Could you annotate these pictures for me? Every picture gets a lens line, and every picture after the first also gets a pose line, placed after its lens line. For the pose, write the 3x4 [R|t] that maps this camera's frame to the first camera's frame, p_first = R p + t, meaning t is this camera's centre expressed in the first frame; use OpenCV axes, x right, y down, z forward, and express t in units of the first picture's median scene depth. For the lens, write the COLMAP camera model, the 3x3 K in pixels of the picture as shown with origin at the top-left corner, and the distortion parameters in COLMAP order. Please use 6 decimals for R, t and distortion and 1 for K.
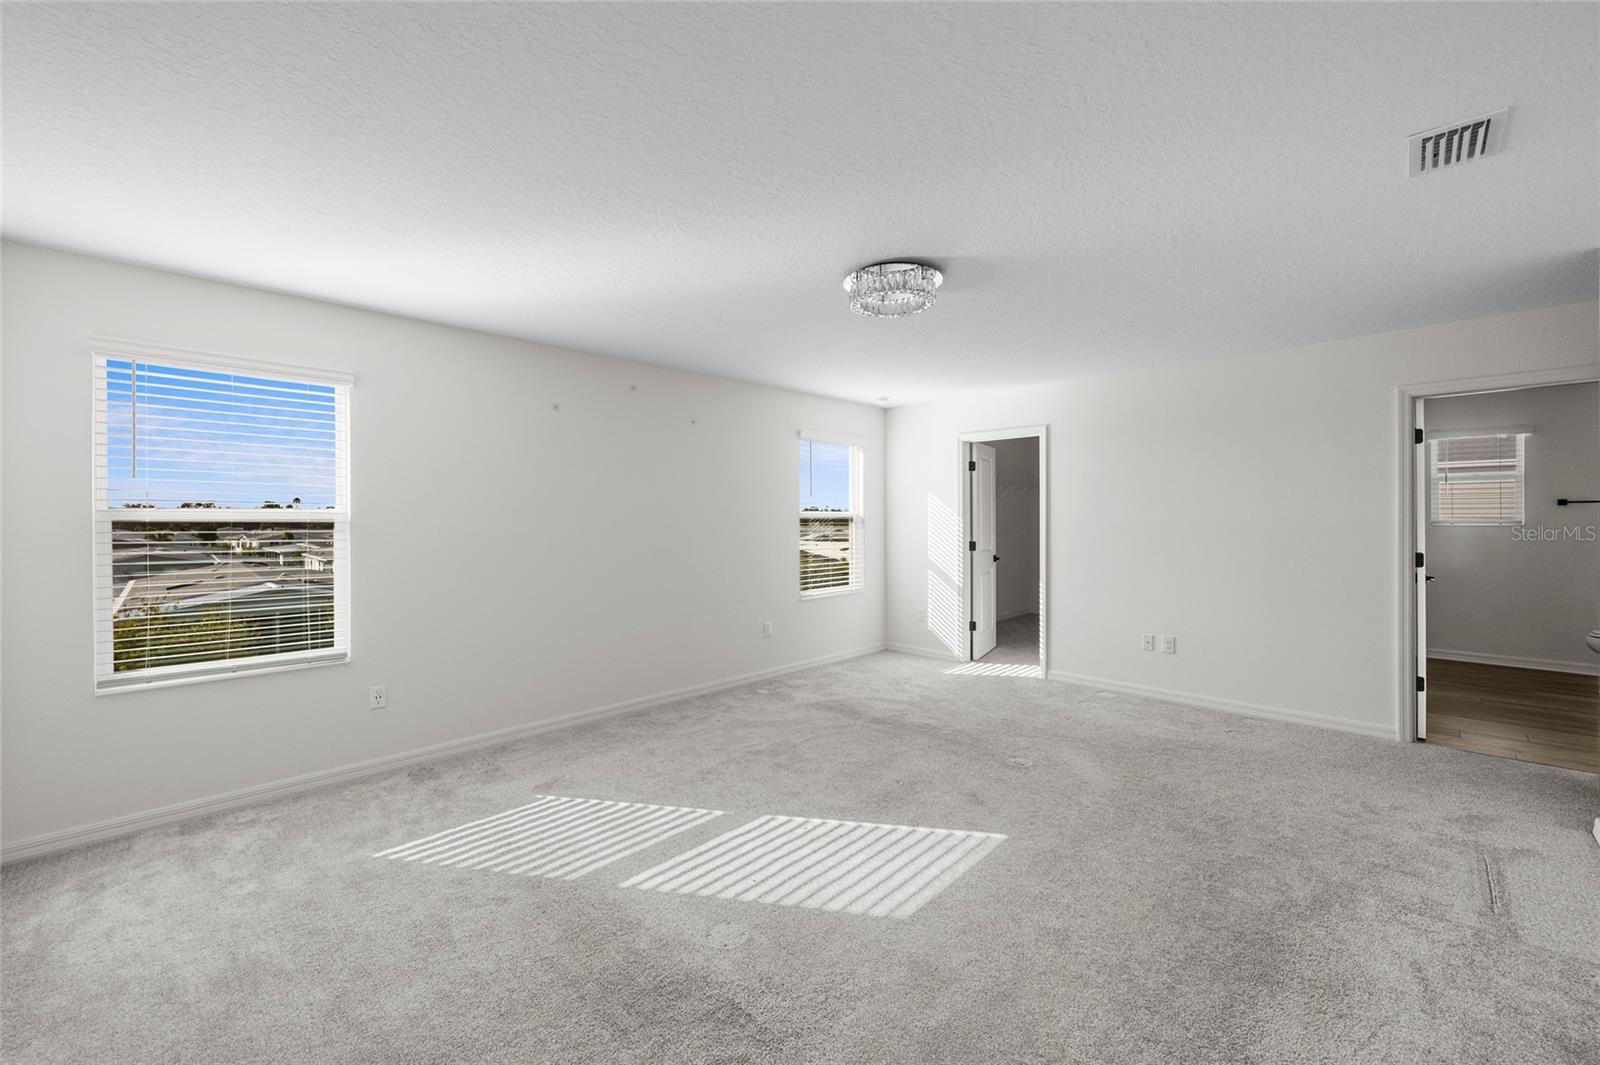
lens RADIAL K [[632.6, 0, 803.9], [0, 632.6, 518.2], [0, 0, 1]] dist [-0.001422, -0.000776]
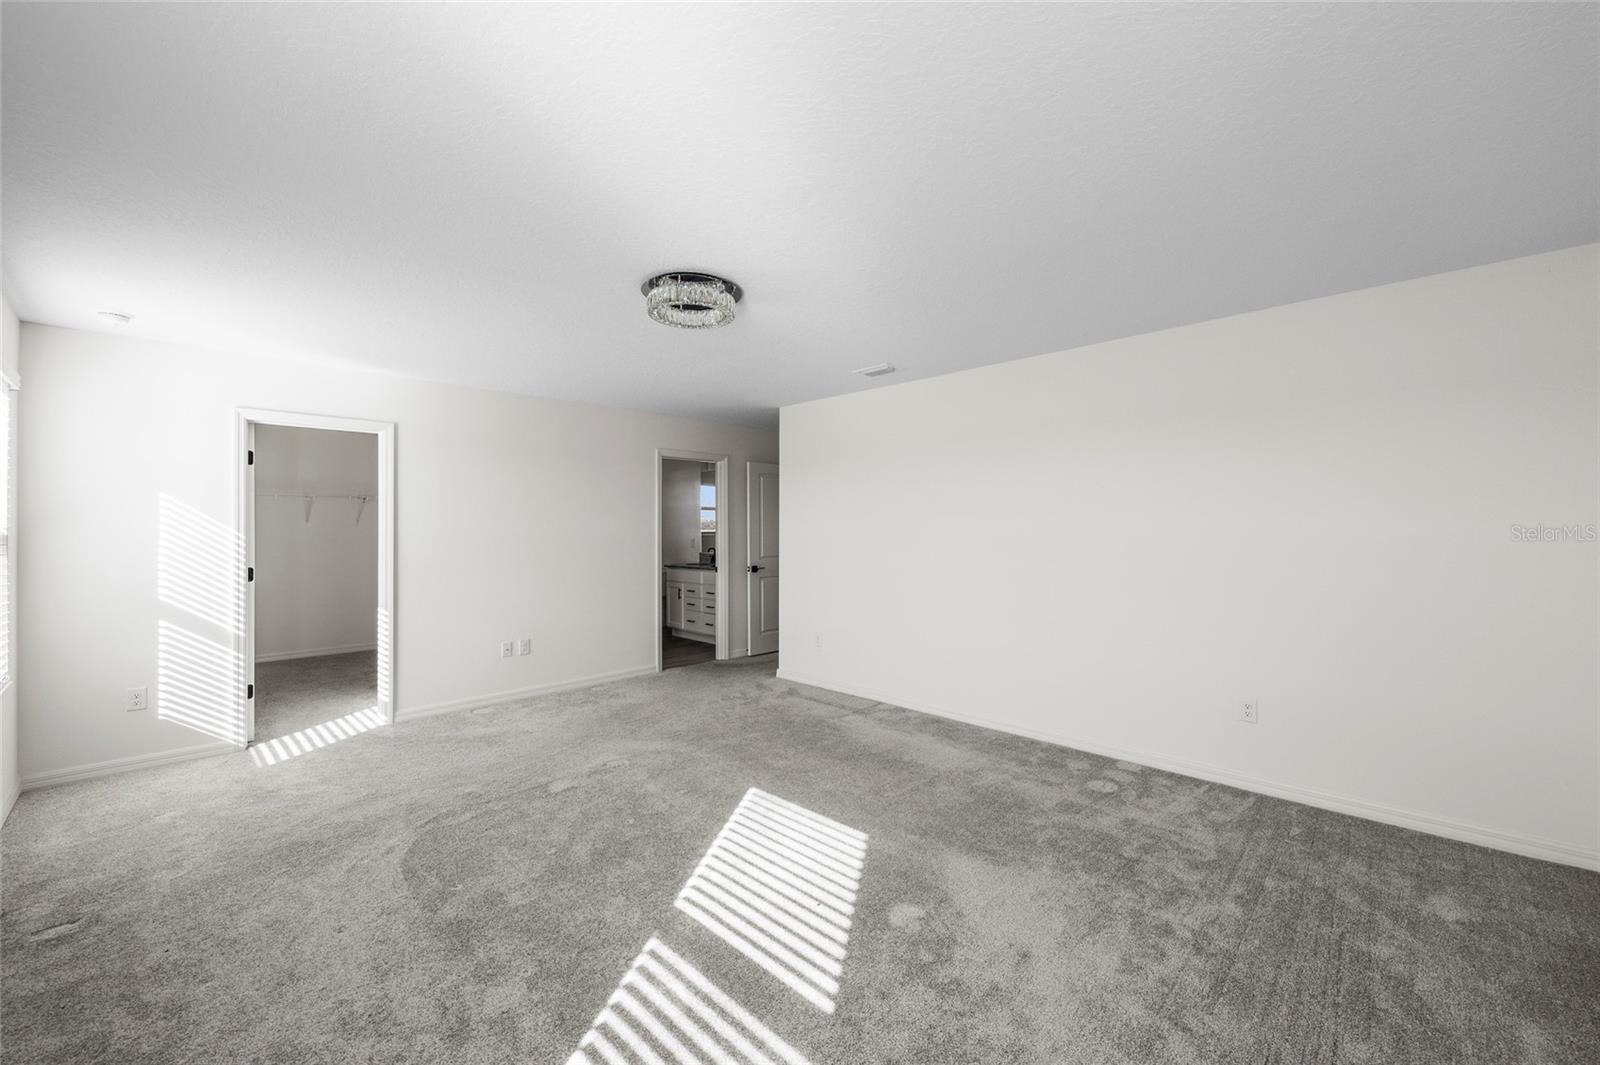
lens RADIAL K [[632.6, 0, 802.5], [0, 632.6, 528.8], [0, 0, 1]] dist [-0.001422, -0.000776]
pose [[0.005099, 0.004863, 0.999975, -0.536326], [0.004186, 0.999979, -0.004884, 0.001344], [-0.999978, 0.004210, 0.005078, 0.521335]]
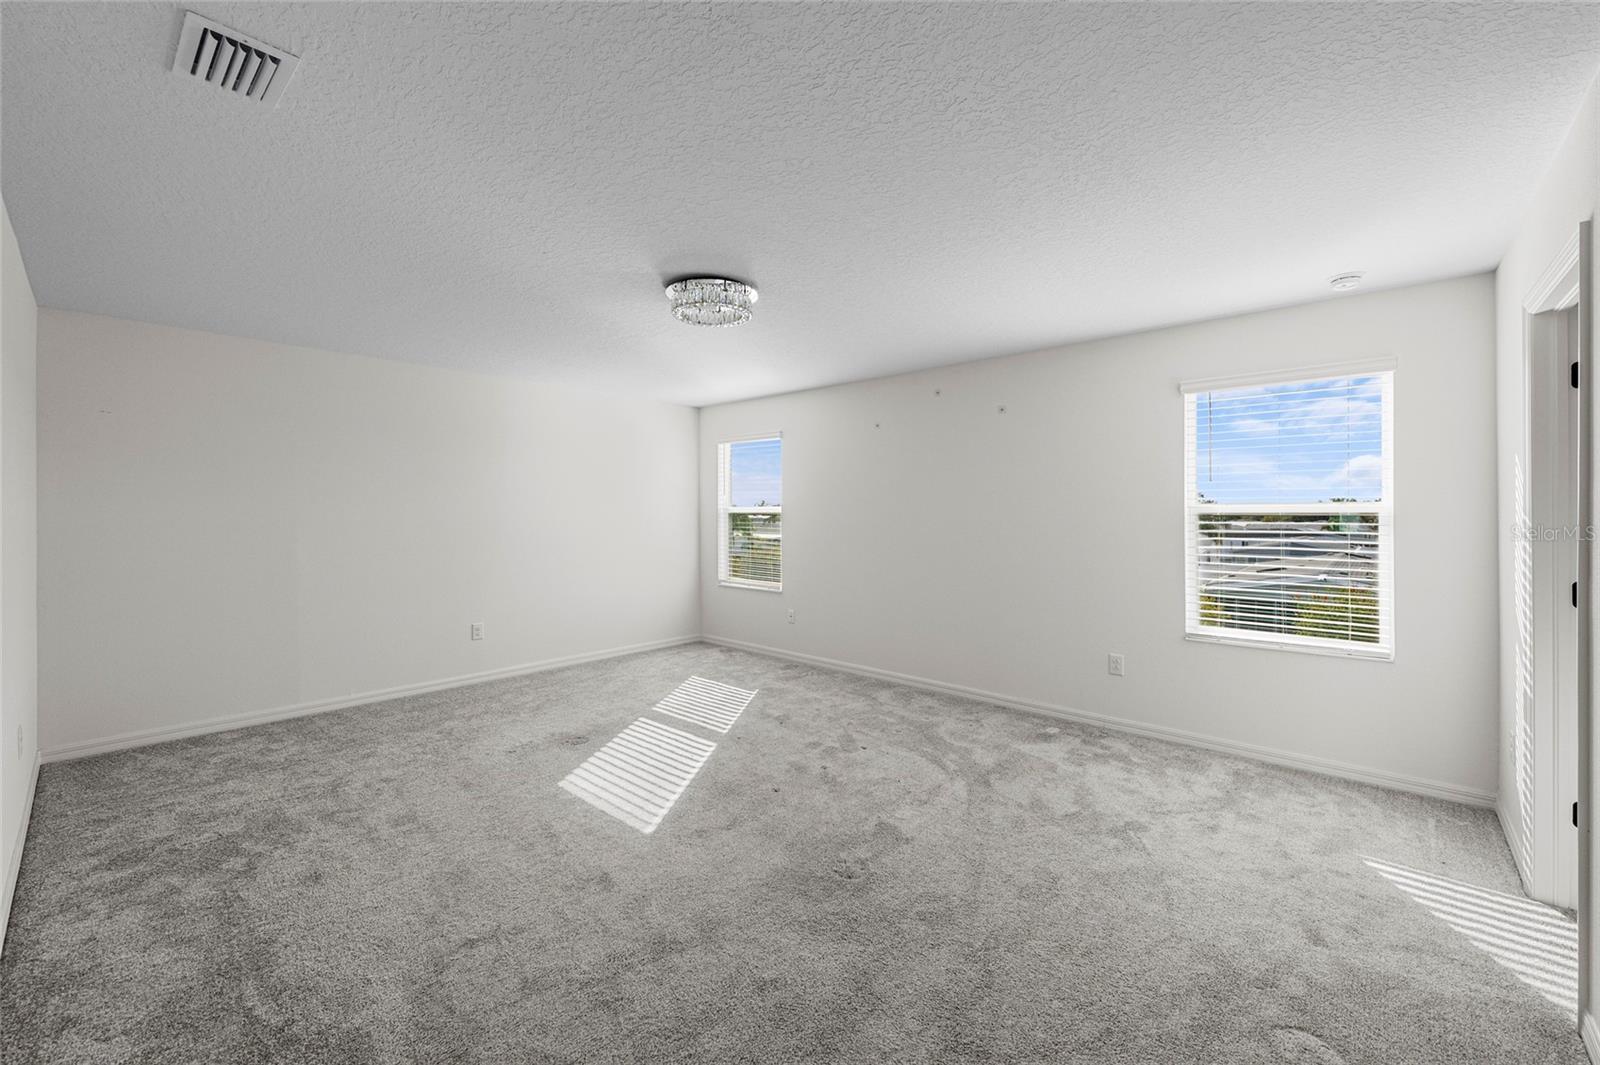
lens RADIAL K [[632.6, 0, 800.4], [0, 632.6, 520.1], [0, 0, 1]] dist [-0.001422, -0.000776]
pose [[0.031399, 0.015722, -0.999383, 0.780815], [0.011034, 0.999810, 0.016075, -0.008893], [0.999446, -0.011532, 0.031219, 0.710910]]
